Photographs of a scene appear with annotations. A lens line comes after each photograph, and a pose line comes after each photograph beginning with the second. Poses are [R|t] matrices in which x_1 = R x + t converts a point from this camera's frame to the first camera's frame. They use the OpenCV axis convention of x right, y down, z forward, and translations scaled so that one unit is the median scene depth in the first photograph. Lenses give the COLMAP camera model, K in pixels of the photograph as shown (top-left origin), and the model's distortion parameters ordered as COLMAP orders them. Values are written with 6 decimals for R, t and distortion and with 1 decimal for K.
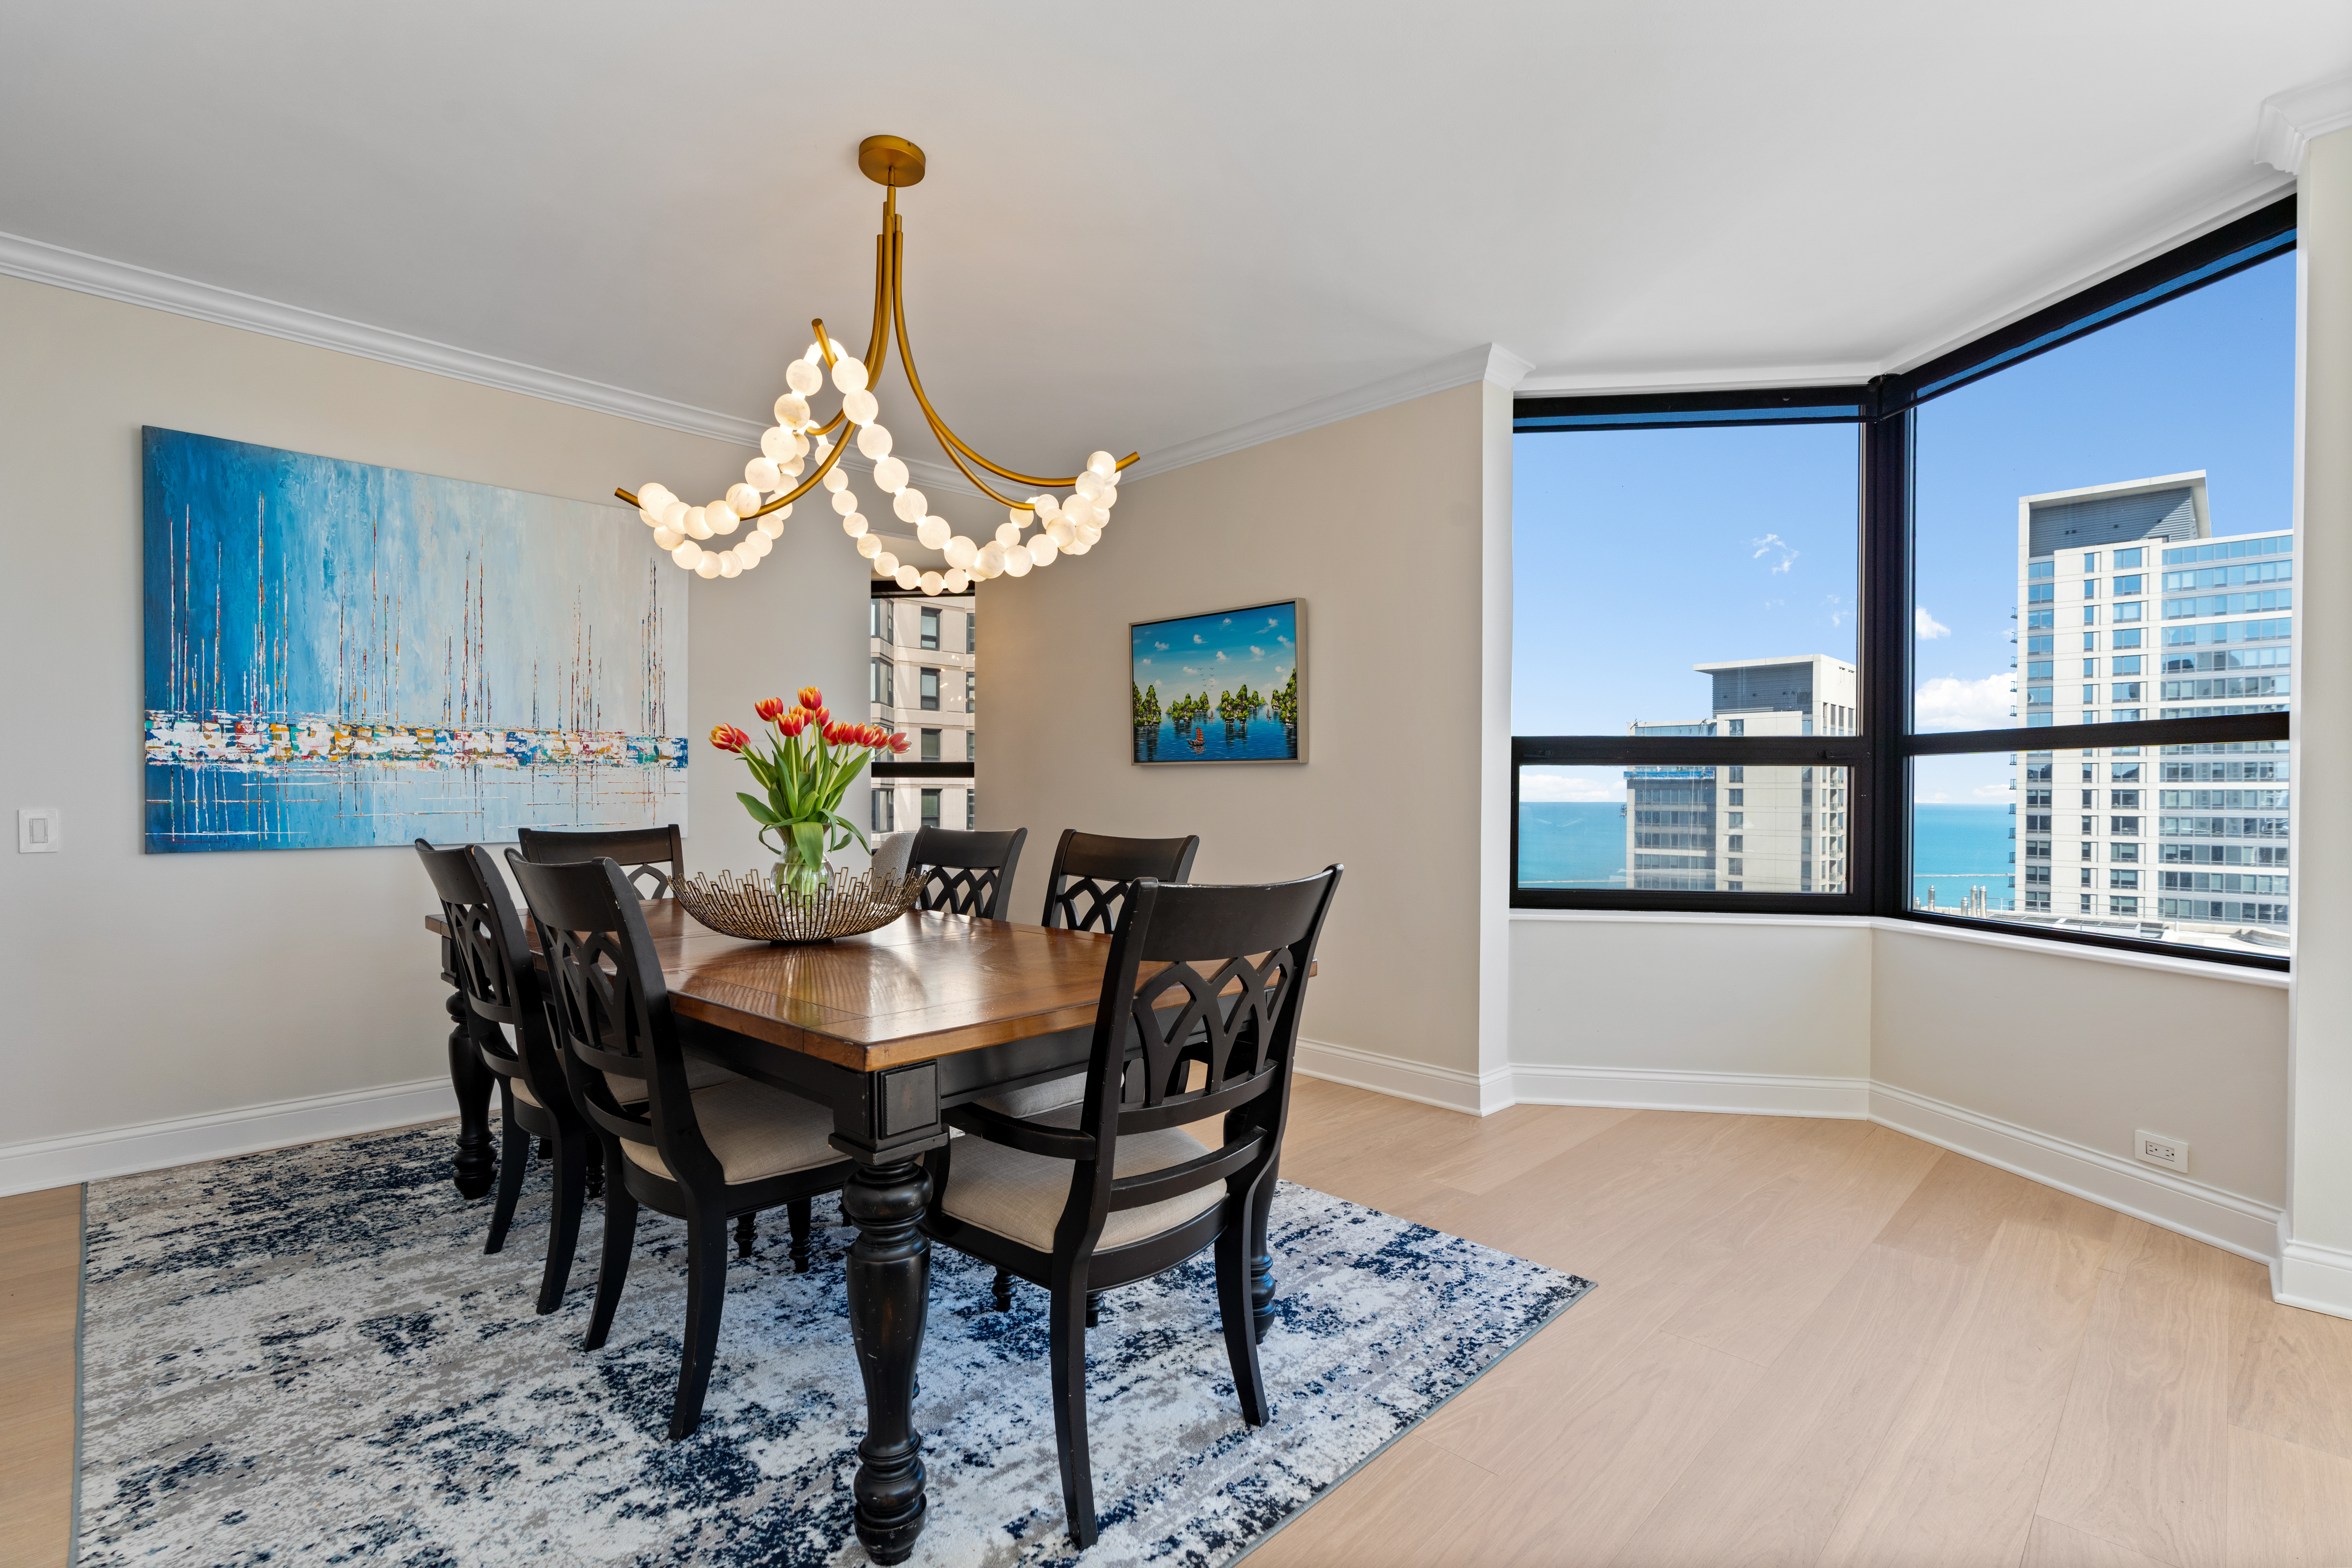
lens RADIAL K [[1078.8, 0, 1160.6], [0, 1078.8, 801.9], [0, 0, 1]] dist [-0.007797, 0.001287]
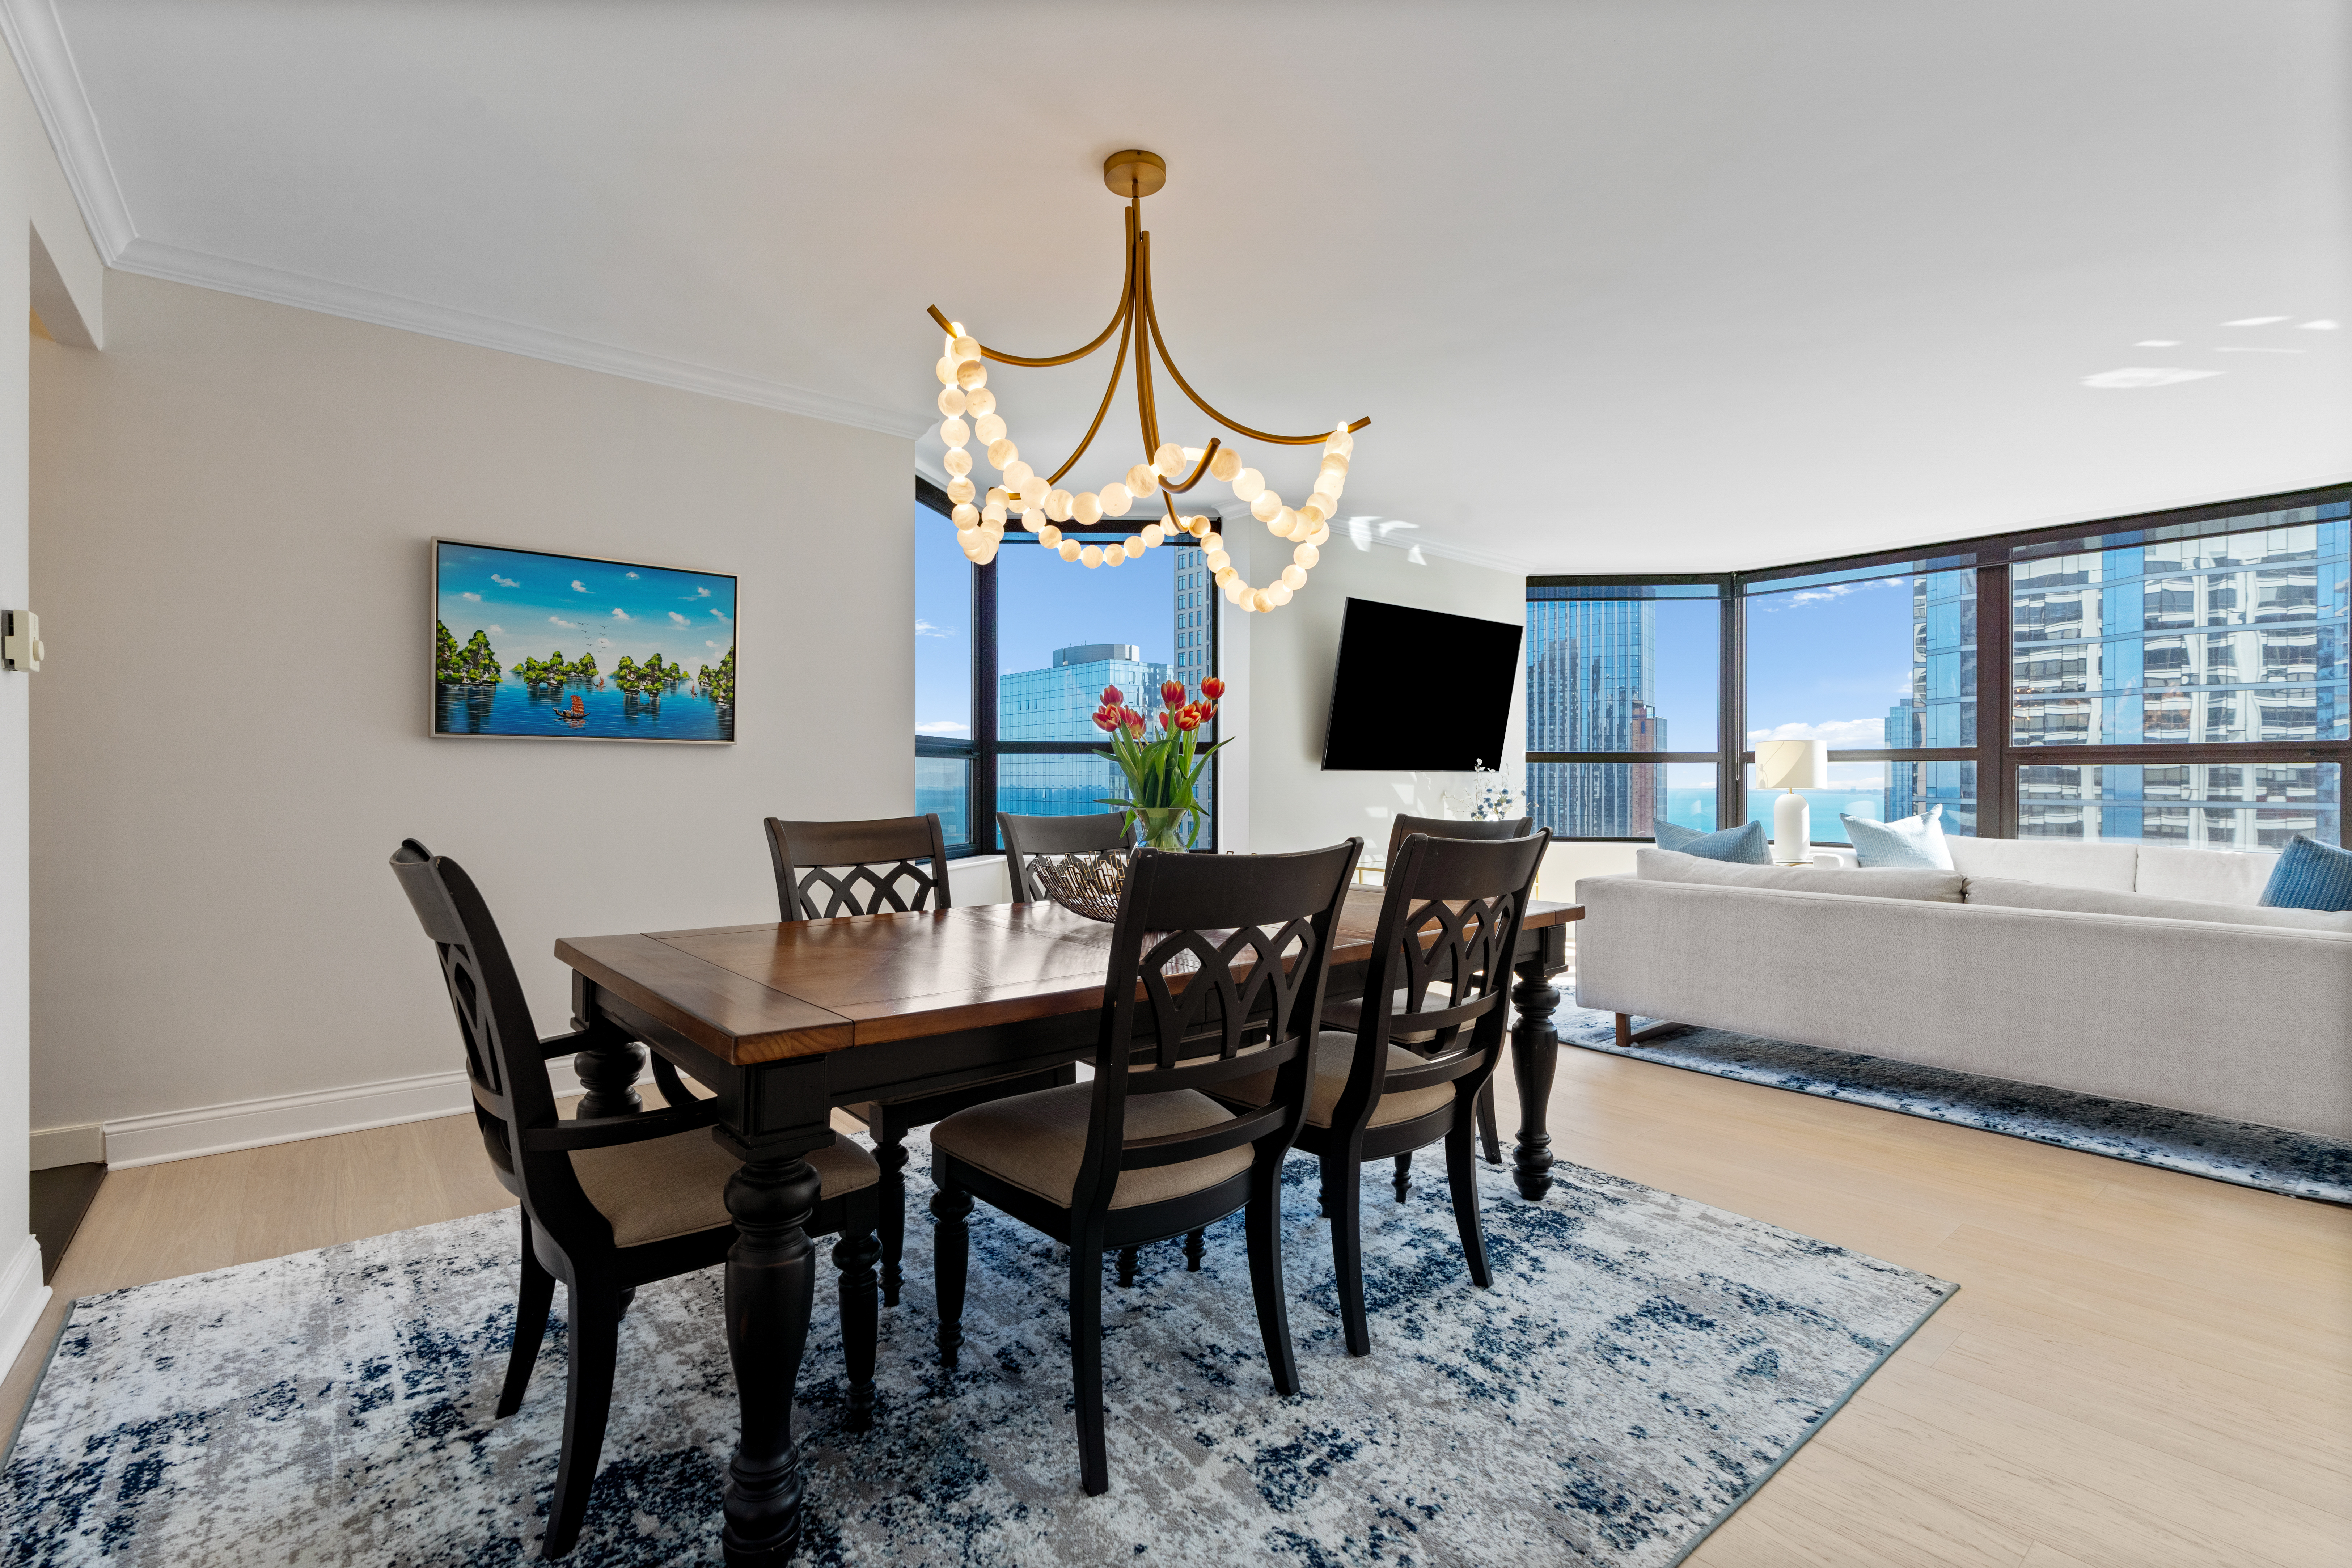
lens RADIAL K [[1048.7, 0, 1166.7], [0, 1048.7, 783.6], [0, 0, 1]] dist [-0.005602, -0.000521]
pose [[0.105547, -0.005290, 0.994400, -0.845264], [0.006784, 0.999966, 0.004600, -0.004434], [-0.994391, 0.006261, 0.105580, 0.580928]]
